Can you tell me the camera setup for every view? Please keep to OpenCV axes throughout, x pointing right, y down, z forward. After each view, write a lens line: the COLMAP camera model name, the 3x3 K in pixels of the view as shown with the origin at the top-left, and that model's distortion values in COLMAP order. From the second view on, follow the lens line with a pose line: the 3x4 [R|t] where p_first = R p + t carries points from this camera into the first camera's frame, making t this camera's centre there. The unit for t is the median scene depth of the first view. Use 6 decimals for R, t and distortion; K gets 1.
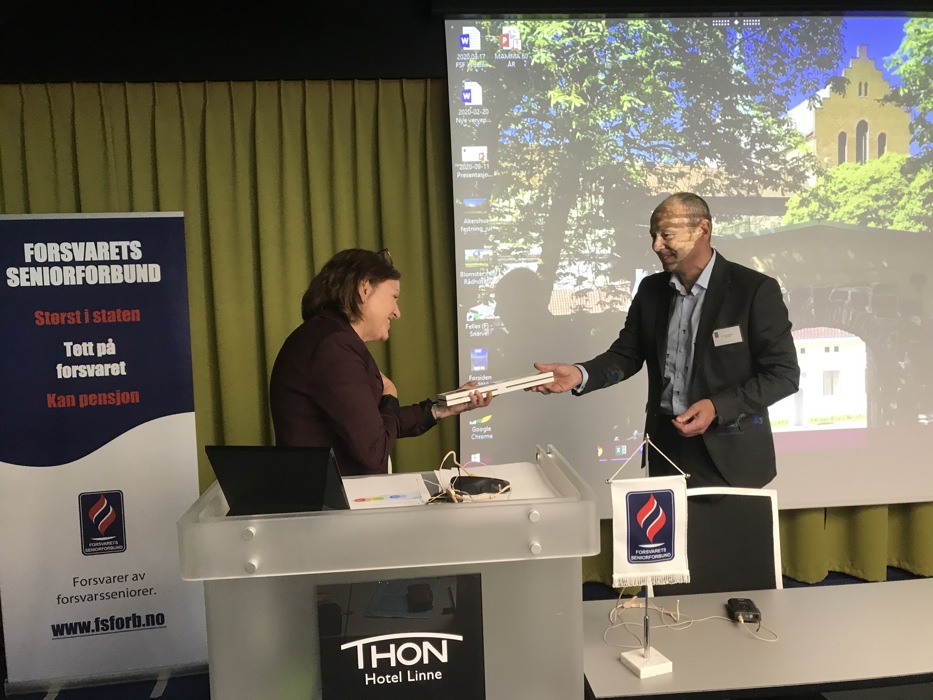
lens RADIAL K [[751.5, 0, 466.8], [0, 751.5, 318.5], [0, 0, 1]] dist [0.062702, -0.000579]
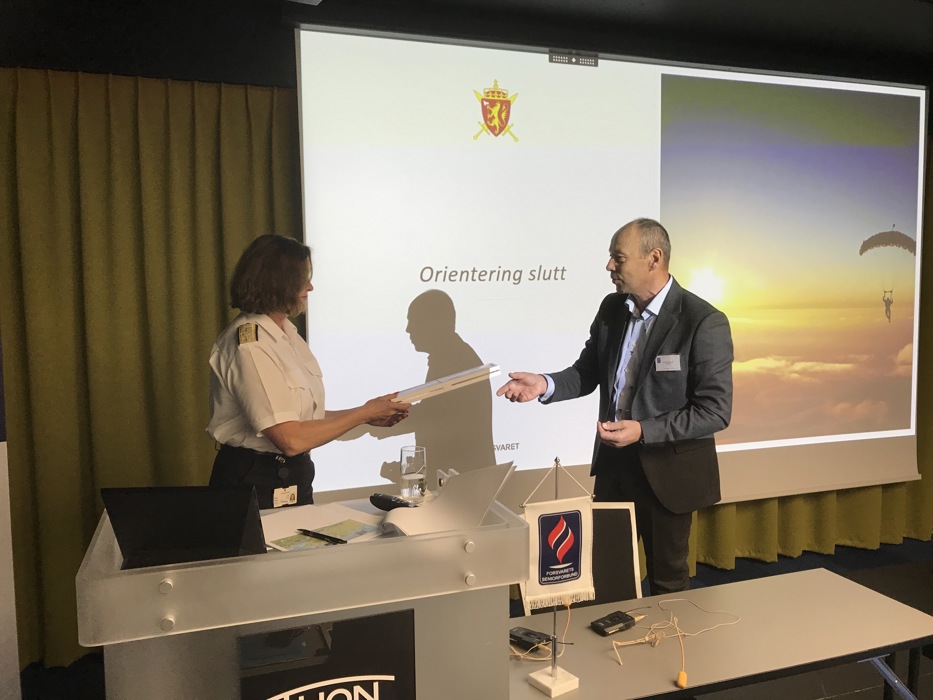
lens RADIAL K [[766.3, 0, 466.5], [0, 766.3, 350.0], [0, 0, 1]] dist [0.060078, -0.002329]
pose [[0.968691, -0.002539, 0.248258, -0.136662], [0.000889, 0.999977, 0.006759, 0.002084], [-0.248270, -0.006327, 0.968670, 0.031282]]
